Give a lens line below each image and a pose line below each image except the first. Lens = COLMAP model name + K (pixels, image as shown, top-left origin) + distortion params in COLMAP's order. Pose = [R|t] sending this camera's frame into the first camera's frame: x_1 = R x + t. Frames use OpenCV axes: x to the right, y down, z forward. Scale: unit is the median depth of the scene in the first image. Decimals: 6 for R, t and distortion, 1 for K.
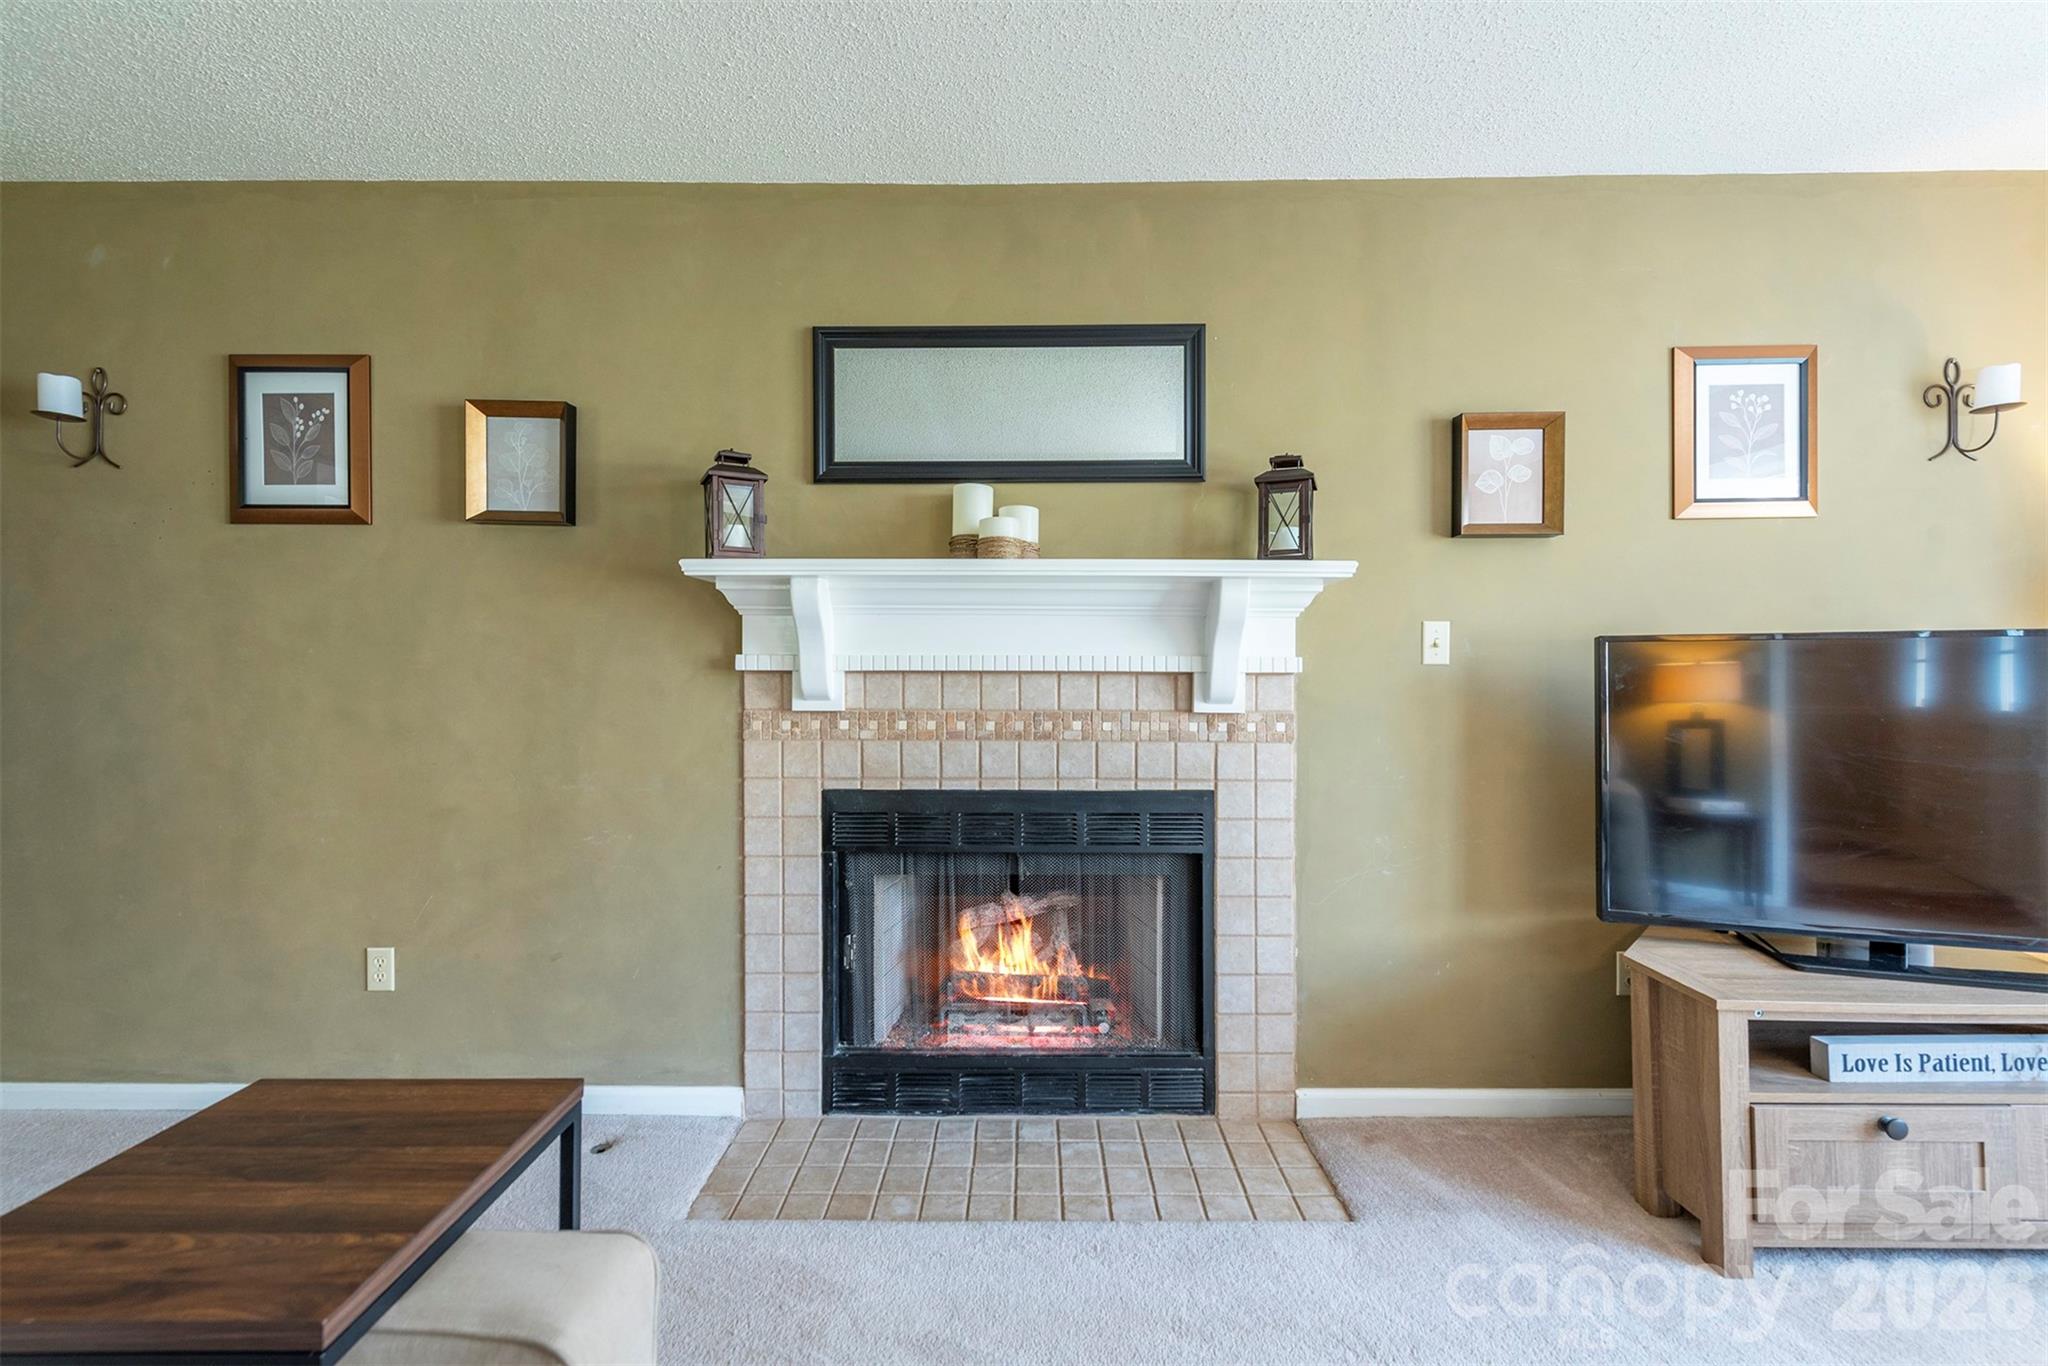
lens RADIAL K [[849.0, 0, 1024.0], [0, 849.0, 683.0], [0, 0, 1]] dist [0.007687, 0.000013]
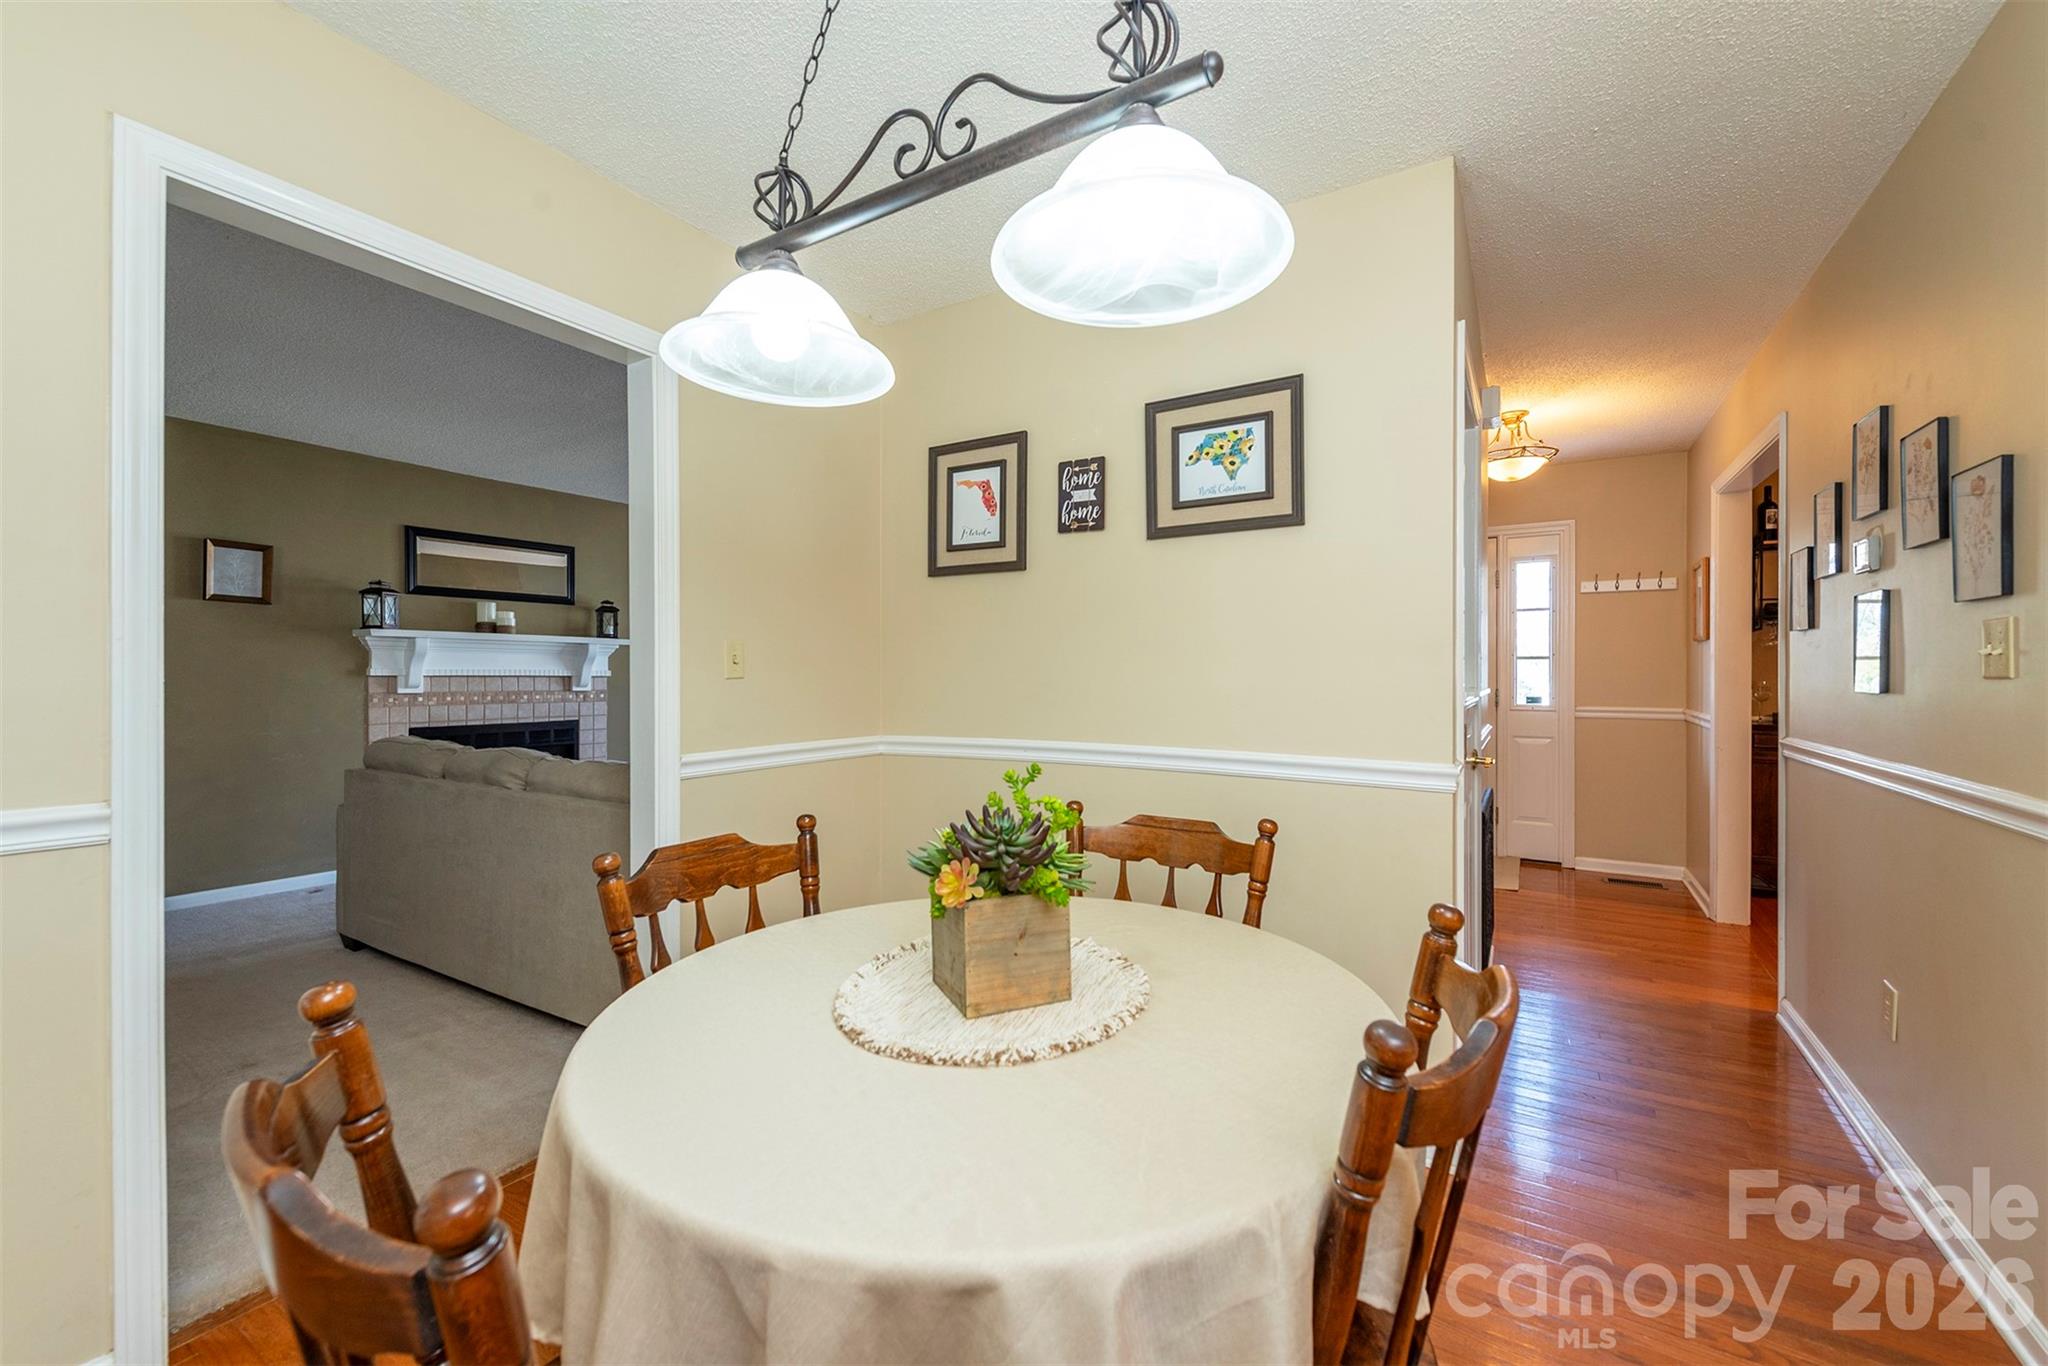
lens RADIAL K [[849.0, 0, 1024.0], [0, 849.0, 683.0], [0, 0, 1]] dist [0.007687, 0.000013]
pose [[0.519451, -0.008386, 0.854459, -1.353004], [0.000932, 0.999957, 0.009247, -0.014292], [-0.854500, -0.004007, 0.519437, -1.618702]]
